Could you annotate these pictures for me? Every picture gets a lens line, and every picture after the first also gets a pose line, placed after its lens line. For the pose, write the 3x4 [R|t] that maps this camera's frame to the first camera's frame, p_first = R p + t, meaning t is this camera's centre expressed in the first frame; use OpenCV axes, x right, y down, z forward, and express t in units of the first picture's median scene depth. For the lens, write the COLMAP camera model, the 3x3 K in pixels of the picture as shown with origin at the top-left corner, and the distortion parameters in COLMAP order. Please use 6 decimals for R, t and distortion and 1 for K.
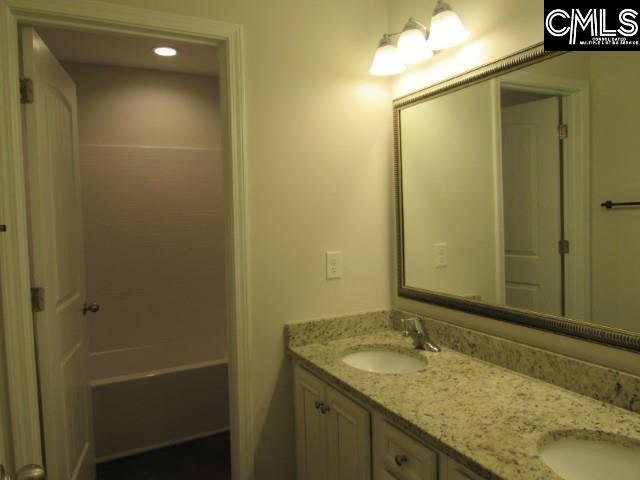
lens RADIAL K [[459.0, 0, 320.0], [0, 459.0, 240.0], [0, 0, 1]] dist [-0.005114, -0.000789]
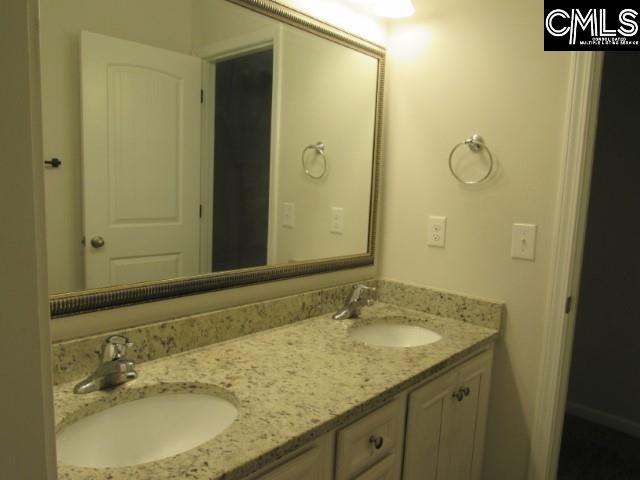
lens RADIAL K [[459.0, 0, 320.0], [0, 459.0, 240.0], [0, 0, 1]] dist [-0.005114, -0.000789]
pose [[-0.331331, -0.099128, 0.938293, -0.509856], [0.021299, 0.993426, 0.112474, -0.012176], [-0.943274, 0.057251, -0.327042, 1.192829]]
